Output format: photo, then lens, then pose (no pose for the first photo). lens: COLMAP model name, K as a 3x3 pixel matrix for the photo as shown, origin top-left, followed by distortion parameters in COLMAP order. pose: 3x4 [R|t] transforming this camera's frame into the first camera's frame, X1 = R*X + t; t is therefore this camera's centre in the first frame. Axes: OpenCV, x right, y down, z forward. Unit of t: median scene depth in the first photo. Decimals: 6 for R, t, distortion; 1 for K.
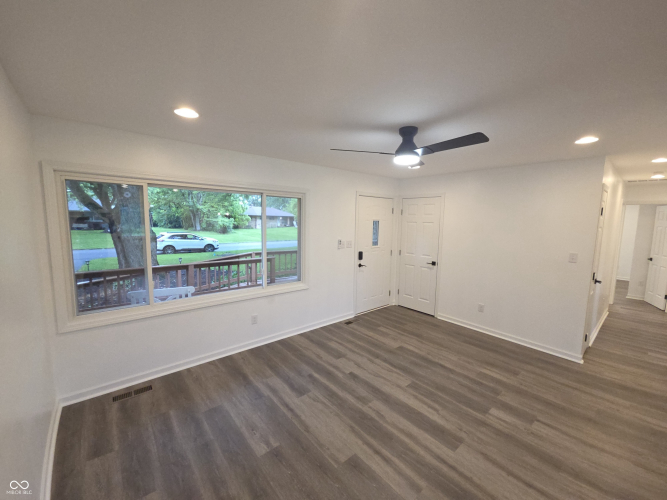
lens RADIAL K [[273.8, 0, 336.6], [0, 273.8, 249.2], [0, 0, 1]] dist [0.001654, -0.000072]
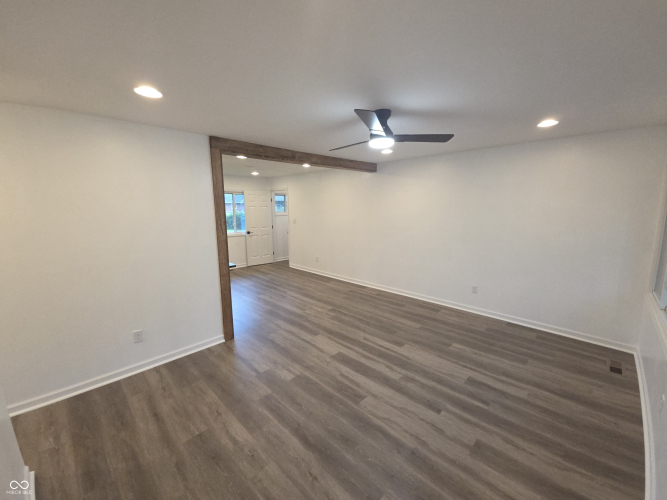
lens RADIAL K [[273.8, 0, 336.6], [0, 273.8, 249.2], [0, 0, 1]] dist [0.001654, -0.000072]
pose [[-0.995970, 0.006205, -0.089473, 0.441415], [-0.017394, 0.965301, 0.260558, -0.182029], [0.087986, 0.261065, -0.961303, 1.780455]]
